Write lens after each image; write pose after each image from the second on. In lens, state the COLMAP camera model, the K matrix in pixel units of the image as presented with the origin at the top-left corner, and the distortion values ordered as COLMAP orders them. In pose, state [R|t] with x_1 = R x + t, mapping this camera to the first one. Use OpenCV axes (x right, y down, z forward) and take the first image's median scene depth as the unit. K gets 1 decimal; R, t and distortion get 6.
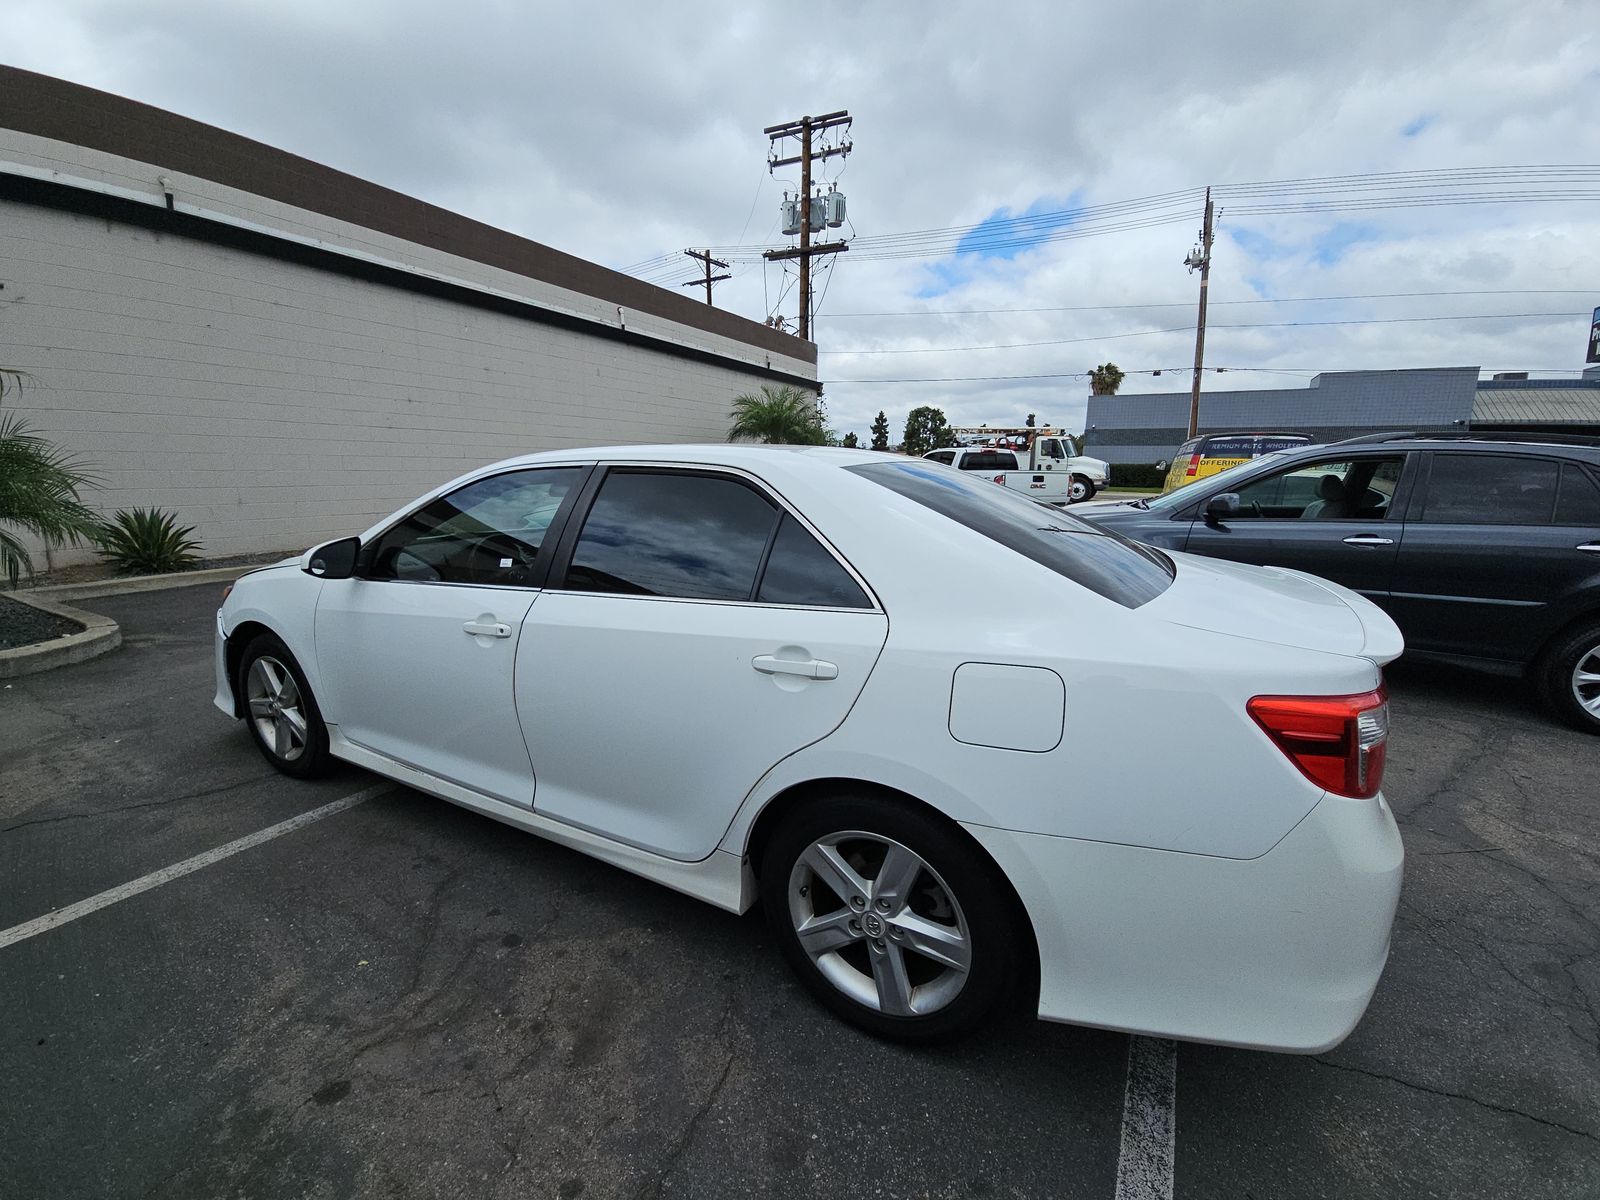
lens RADIAL K [[640.7, 0, 800.0], [0, 640.7, 600.0], [0, 0, 1]] dist [0.036641, -0.016043]
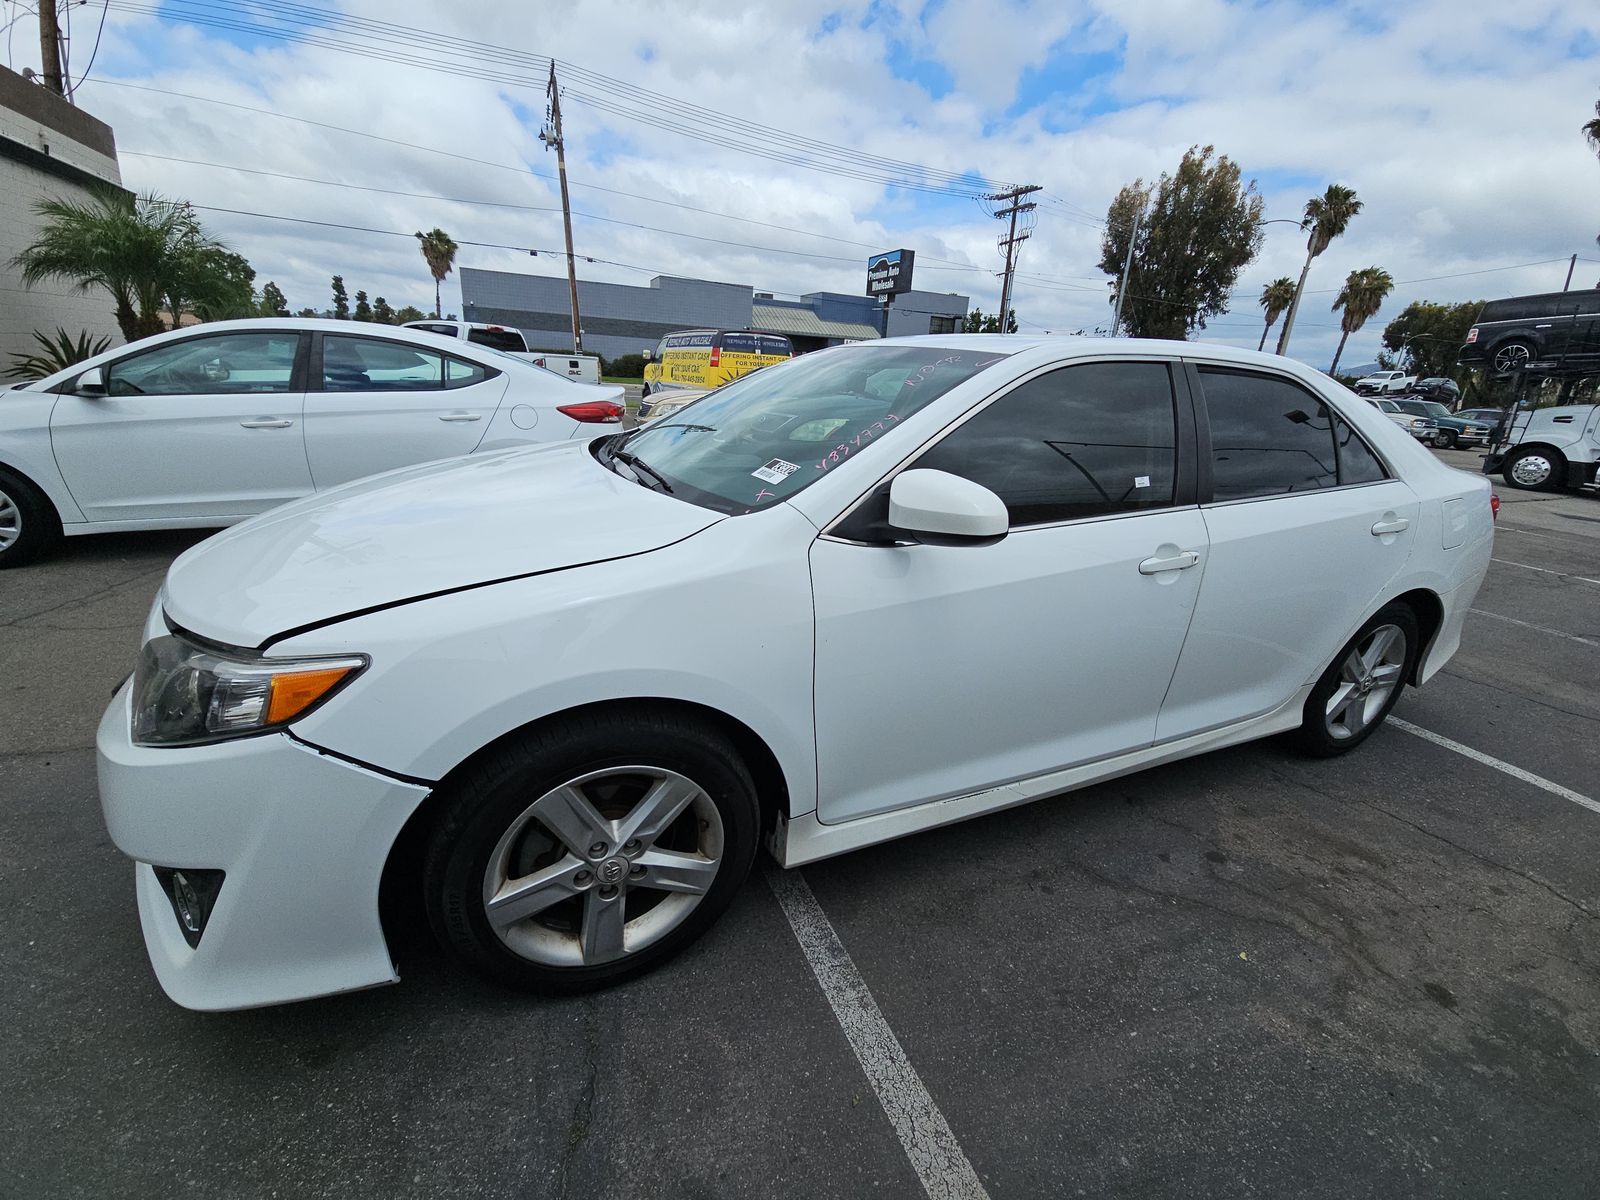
lens RADIAL K [[658.8, 0, 806.3], [0, 658.8, 569.2], [0, 0, 1]] dist [0.076864, -0.036681]
pose [[0.600067, -0.220390, 0.768991, -0.246744], [0.132612, 0.975405, 0.176067, -0.027186], [-0.788881, -0.003675, 0.614535, 0.139869]]
